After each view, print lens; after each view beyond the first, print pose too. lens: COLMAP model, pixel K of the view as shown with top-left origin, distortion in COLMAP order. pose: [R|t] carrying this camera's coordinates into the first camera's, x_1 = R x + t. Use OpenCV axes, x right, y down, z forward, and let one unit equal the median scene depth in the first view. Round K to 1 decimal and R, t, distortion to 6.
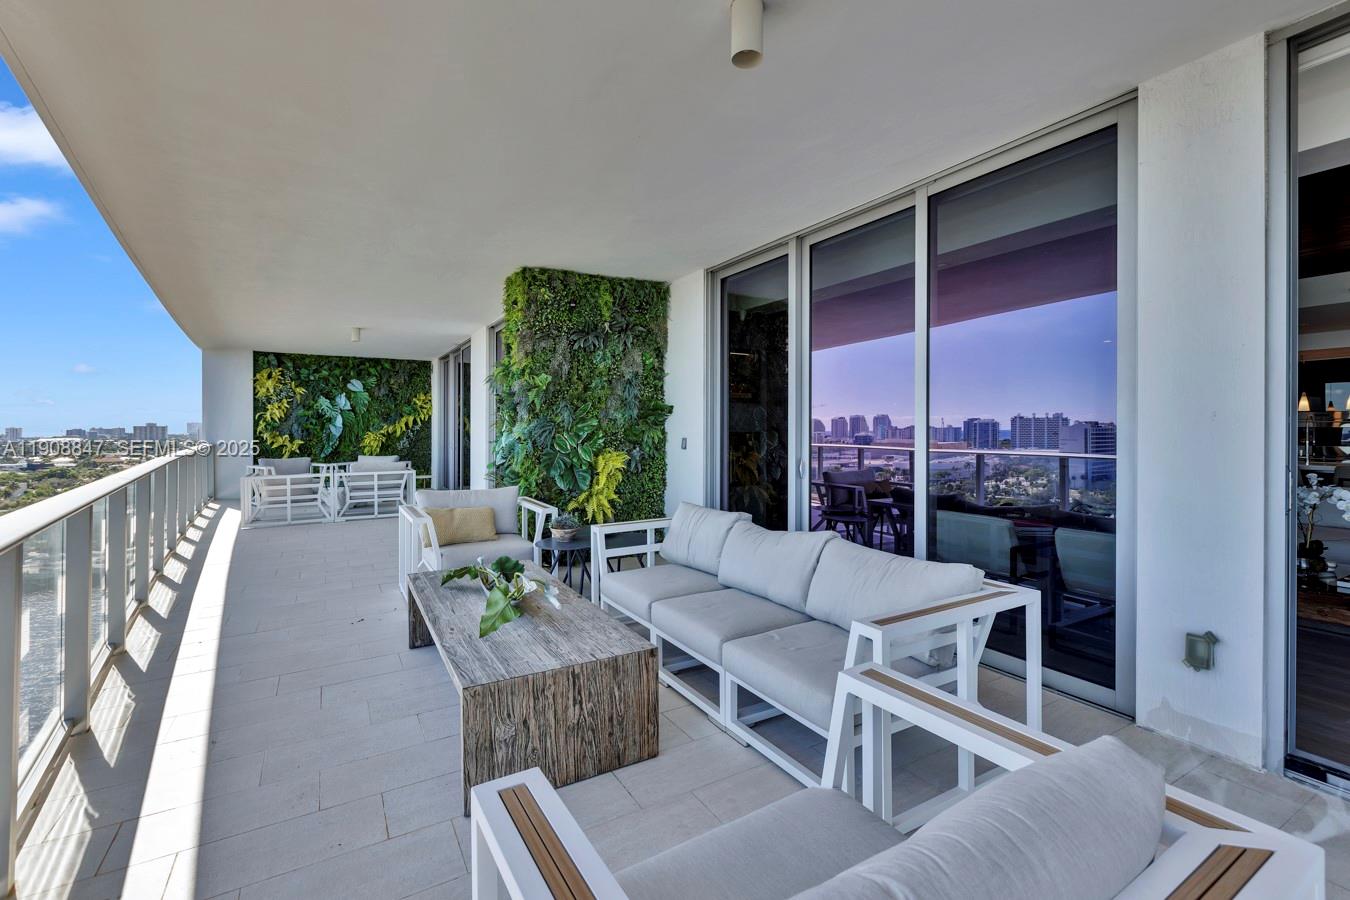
lens RADIAL K [[607.3, 0, 683.4], [0, 607.3, 411.3], [0, 0, 1]] dist [0.000429, -0.005679]
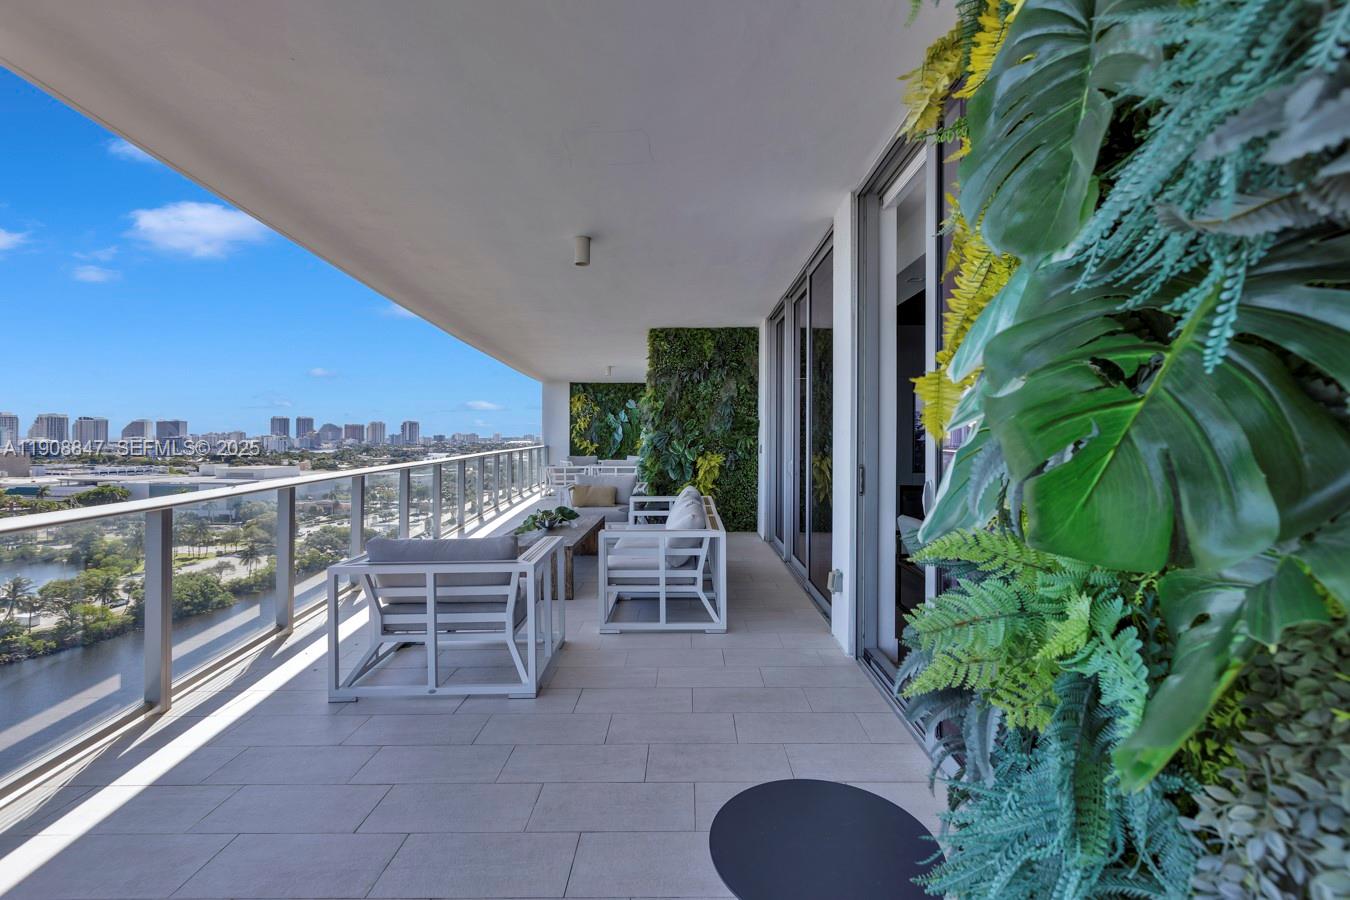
lens RADIAL K [[607.3, 0, 680.1], [0, 607.3, 400.8], [0, 0, 1]] dist [0.000429, -0.005679]
pose [[0.855723, -0.025998, -0.516781, 0.524746], [0.011837, 0.999459, -0.030680, -0.013198], [0.517300, 0.020136, 0.855567, -0.222008]]
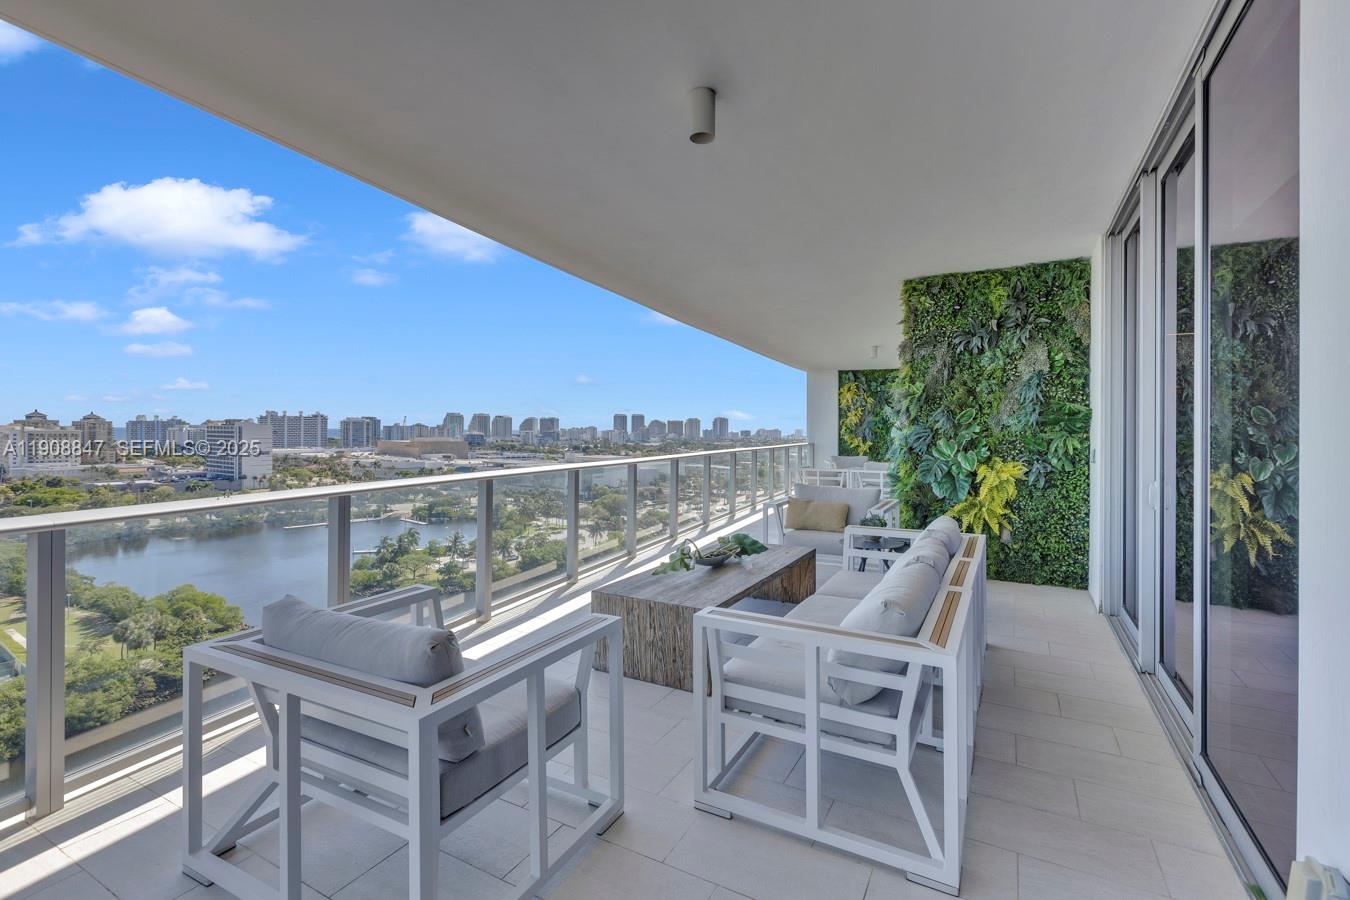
lens RADIAL K [[607.3, 0, 674.9], [0, 607.3, 412.9], [0, 0, 1]] dist [0.000429, -0.005679]
pose [[0.506572, -0.017983, -0.862010, 0.400419], [0.015890, 0.999807, -0.011520, -0.003321], [0.862051, -0.007862, 0.506760, 0.117969]]
